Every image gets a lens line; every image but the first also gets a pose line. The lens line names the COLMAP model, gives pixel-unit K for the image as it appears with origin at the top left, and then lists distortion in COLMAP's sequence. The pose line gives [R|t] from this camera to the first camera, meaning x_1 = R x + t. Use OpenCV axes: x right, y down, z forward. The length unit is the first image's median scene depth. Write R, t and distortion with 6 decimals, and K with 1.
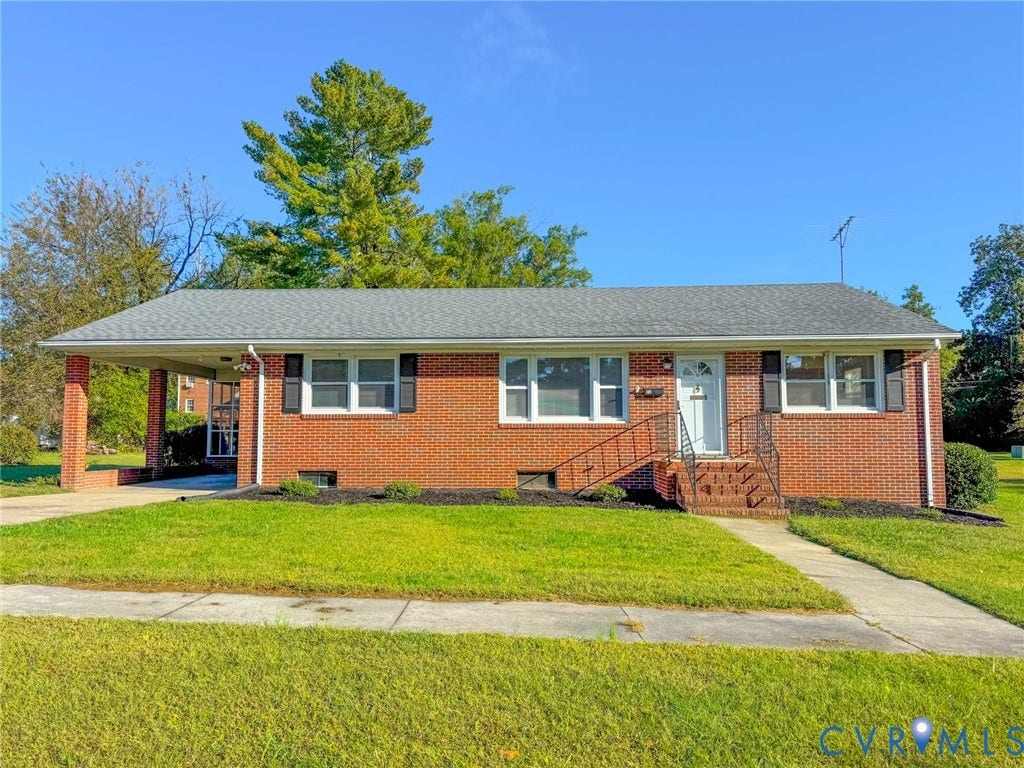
lens RADIAL K [[721.6, 0, 512.0], [0, 721.6, 384.0], [0, 0, 1]] dist [0.054930, -0.001939]
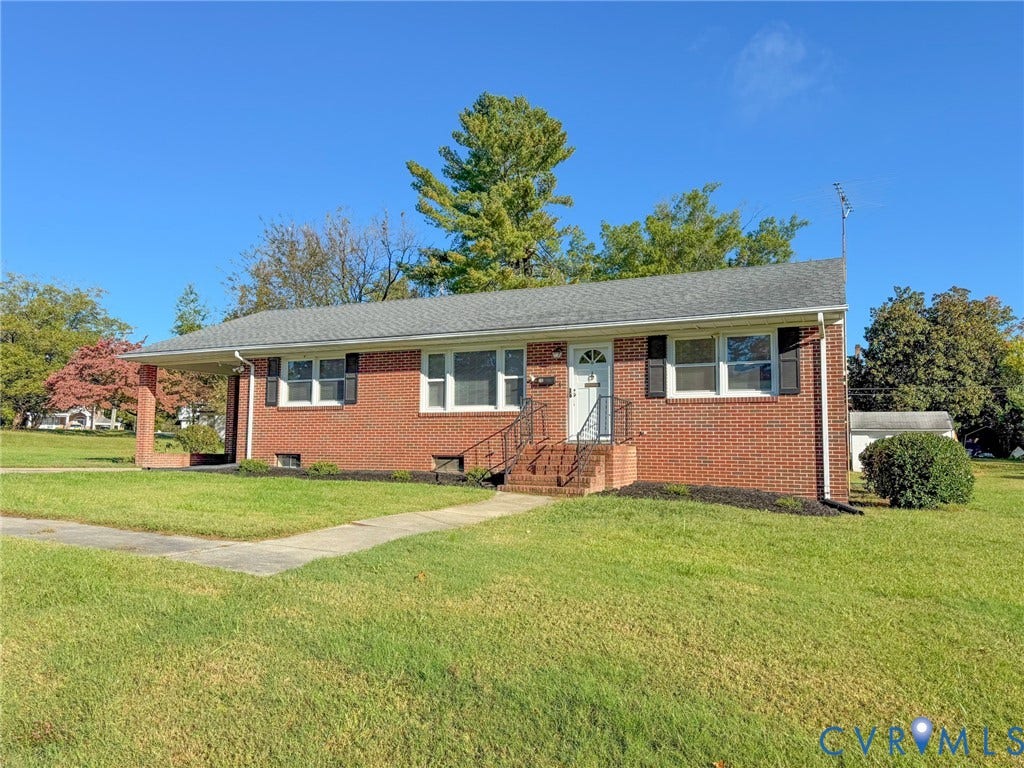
lens RADIAL K [[714.9, 0, 500.6], [0, 714.9, 383.7], [0, 0, 1]] dist [0.105009, 0.000194]
pose [[0.928879, -0.024565, -0.369567, 0.506159], [0.018664, 0.999635, -0.019534, 0.033915], [0.369912, 0.011247, 0.928999, 0.018461]]
